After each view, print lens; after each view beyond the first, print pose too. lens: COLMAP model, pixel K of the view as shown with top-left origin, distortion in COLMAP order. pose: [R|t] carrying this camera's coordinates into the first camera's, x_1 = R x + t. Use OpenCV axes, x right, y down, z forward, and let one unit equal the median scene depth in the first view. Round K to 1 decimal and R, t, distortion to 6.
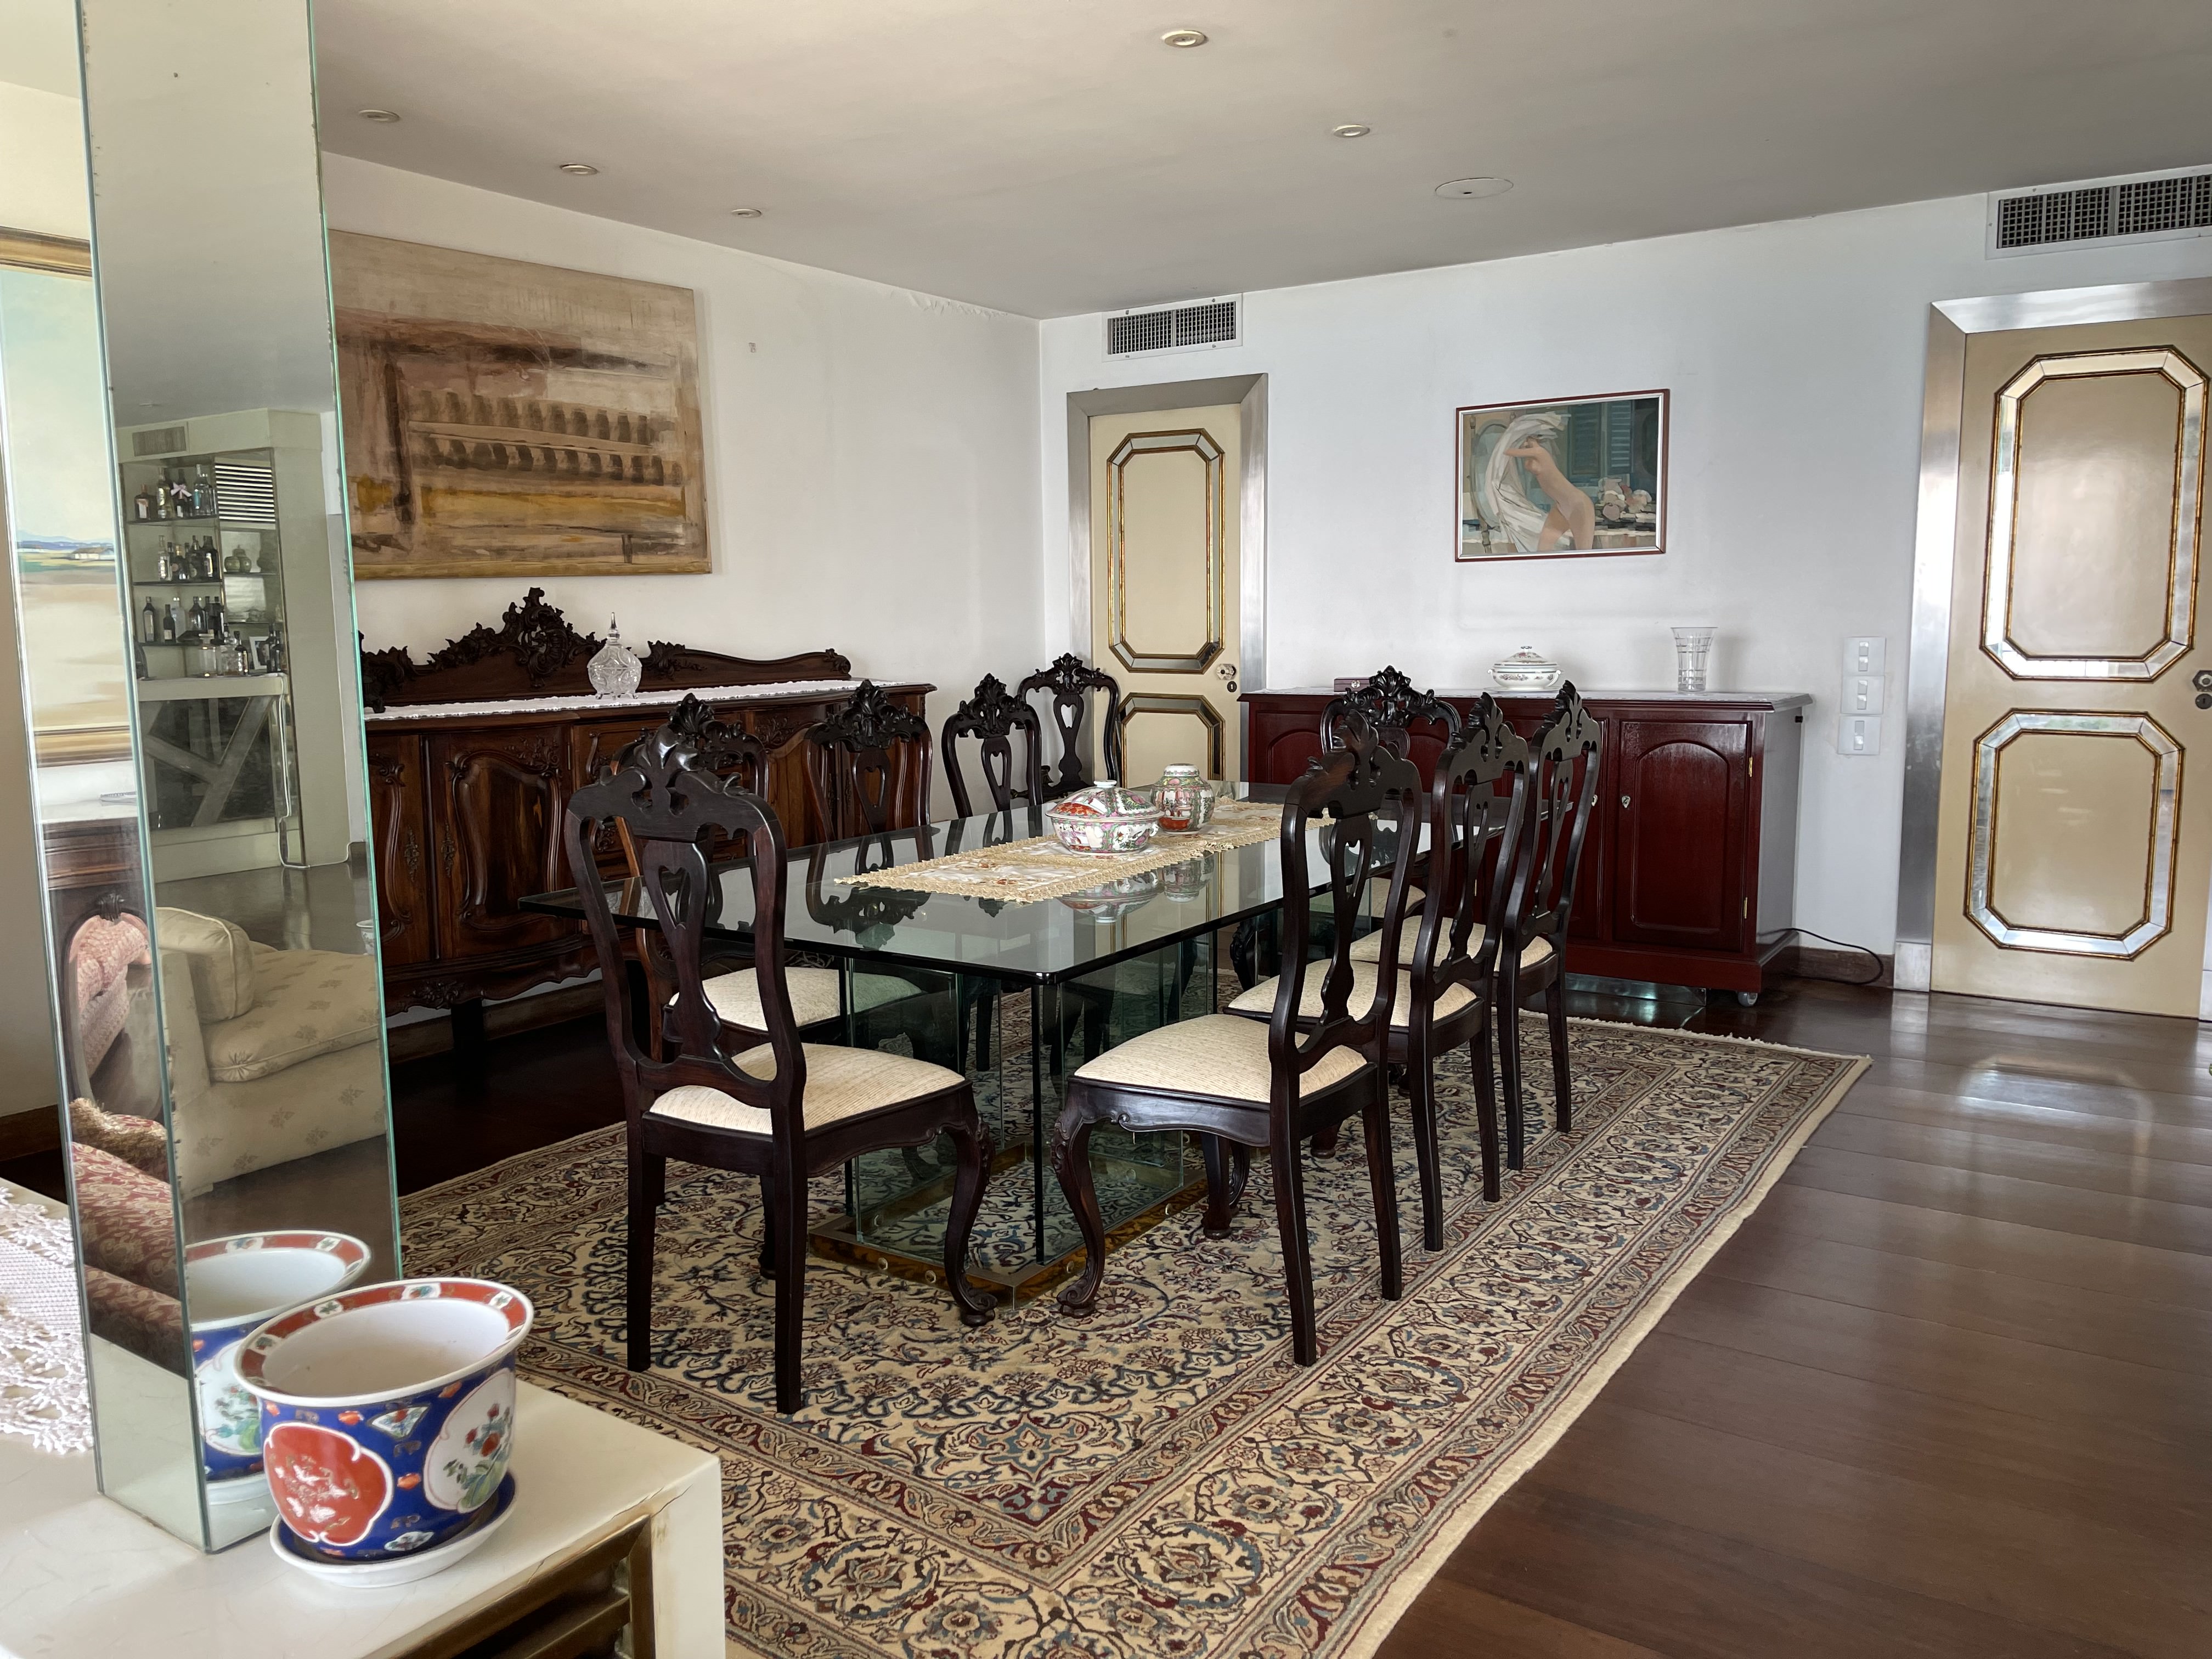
lens RADIAL K [[1654.2, 0, 1101.2], [0, 1654.2, 840.5], [0, 0, 1]] dist [0.071922, -0.108066]
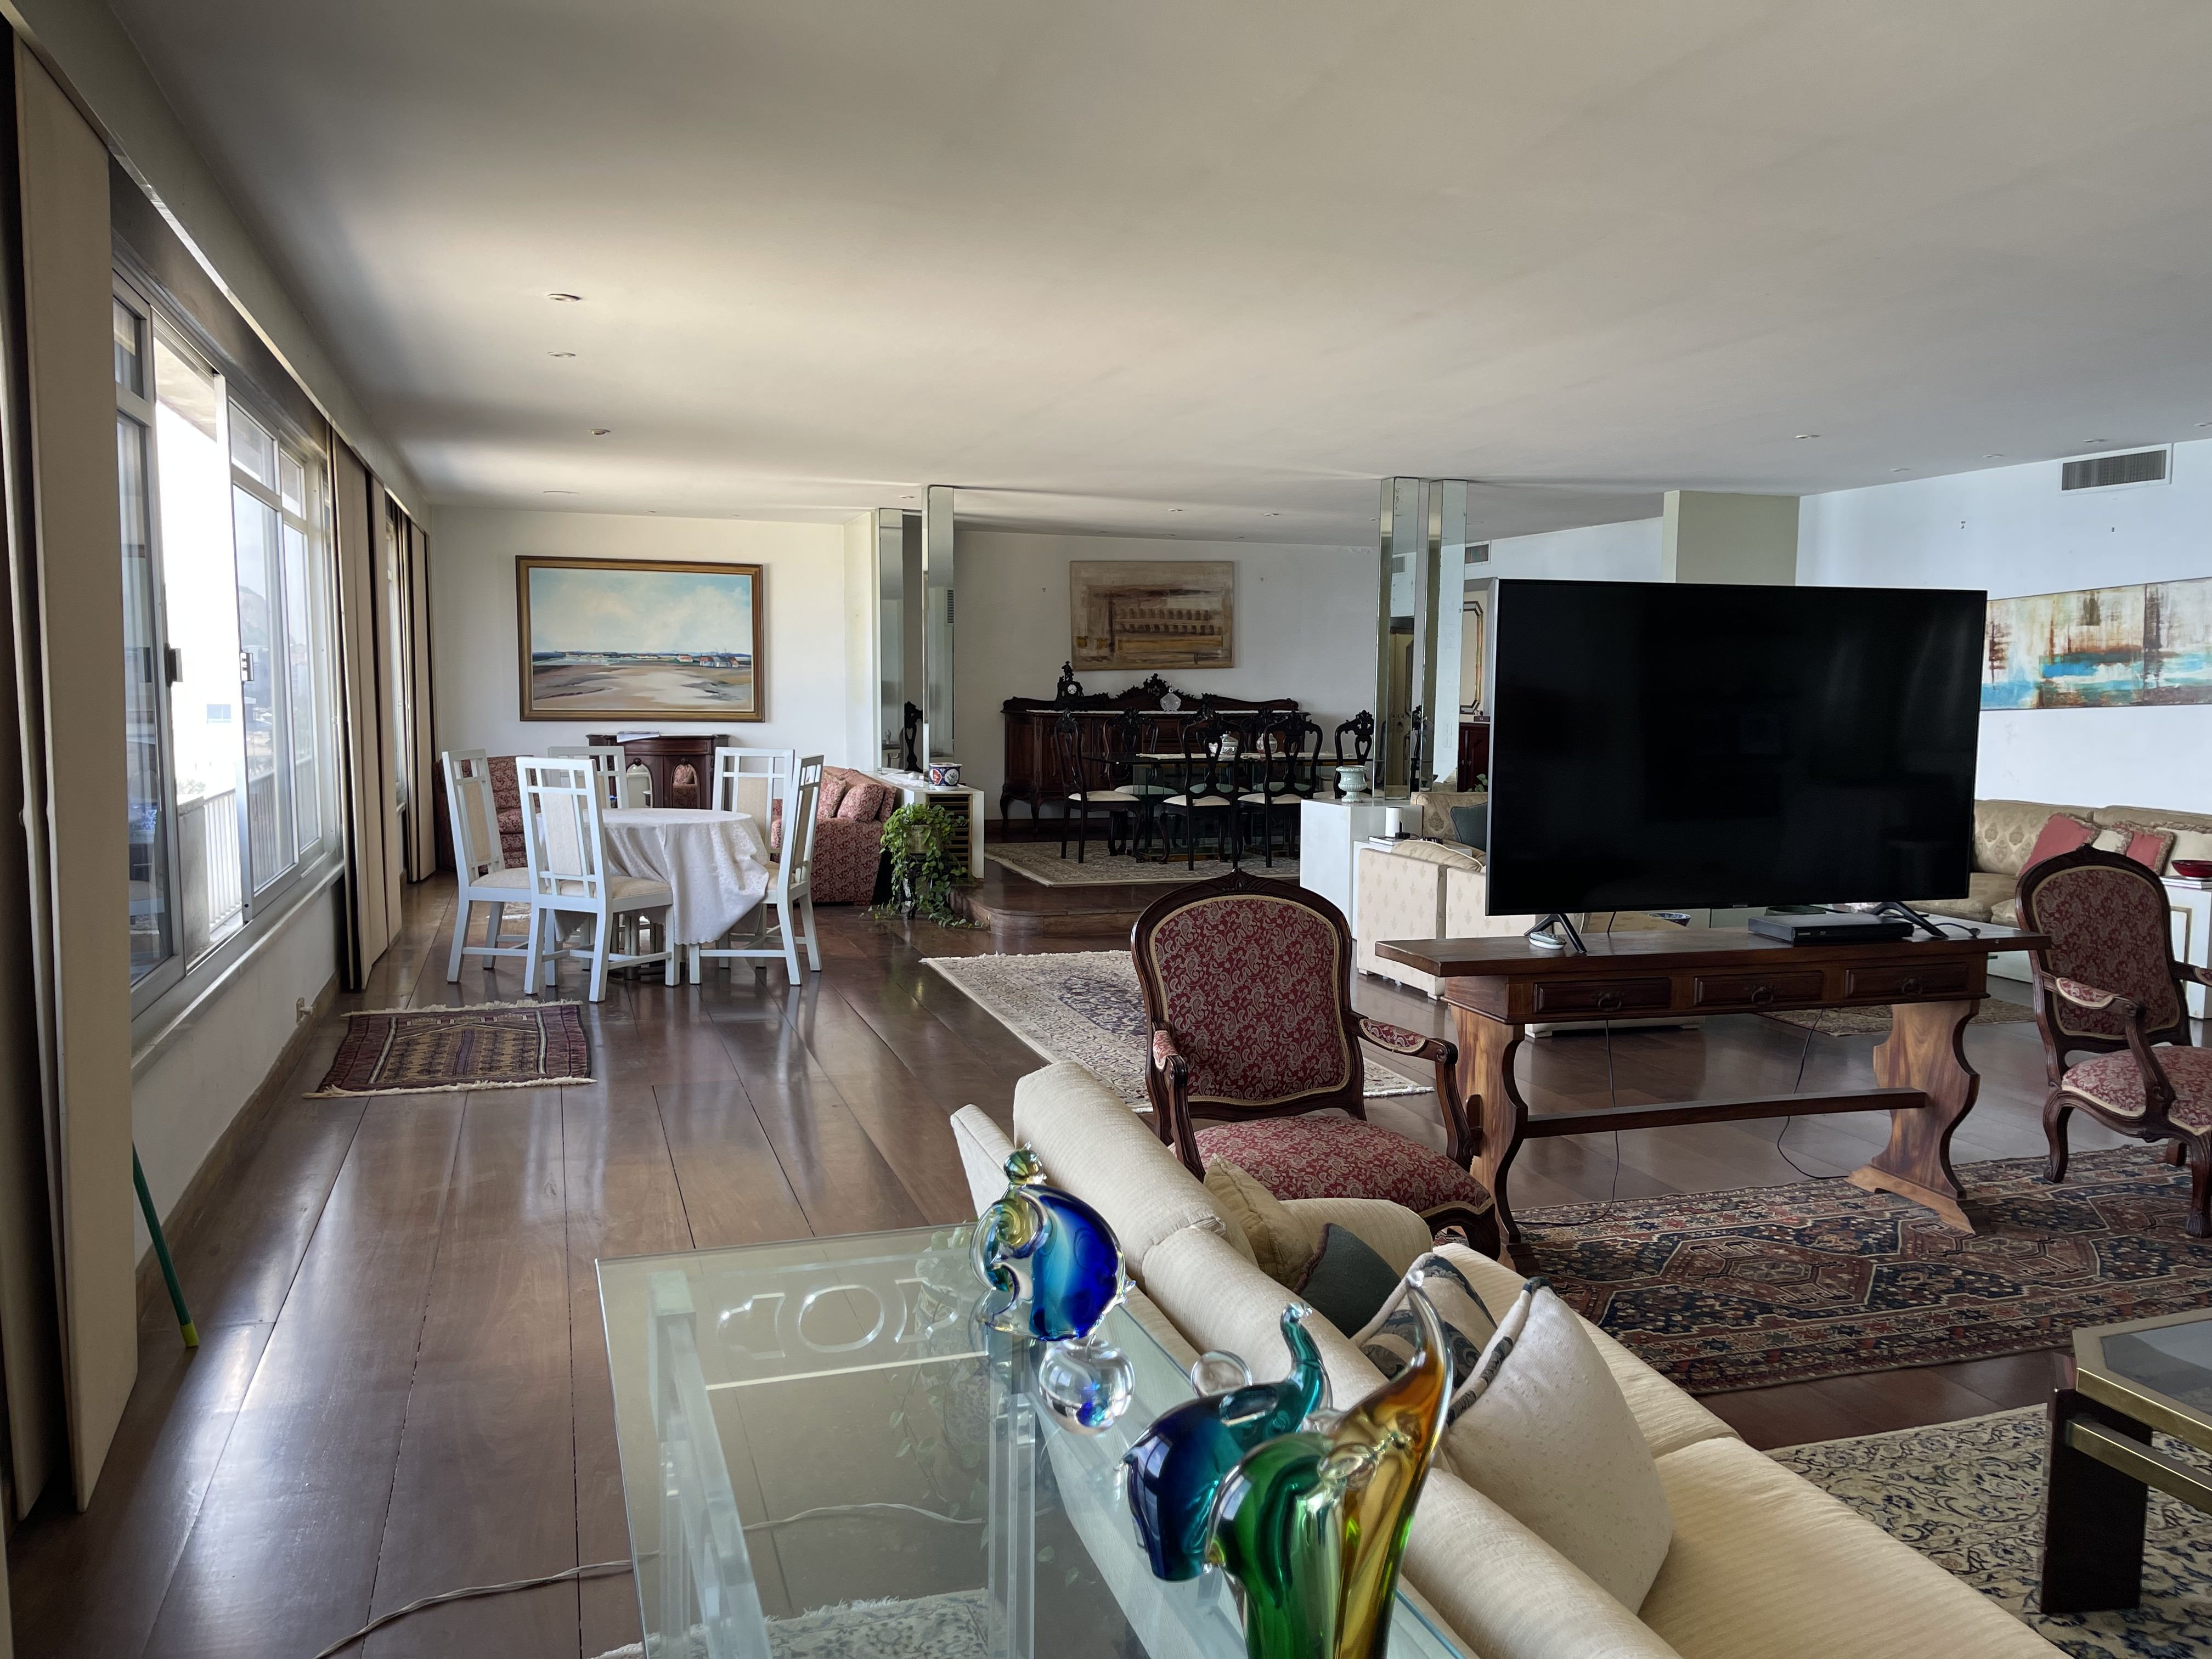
lens RADIAL K [[1640.2, 0, 1129.0], [0, 1640.2, 842.8], [0, 0, 1]] dist [0.077266, -0.102359]
pose [[0.802907, 0.075519, -0.591302, 1.292703], [-0.098914, 0.995070, -0.007225, 0.160384], [0.587841, 0.064289, 0.806418, -1.262283]]
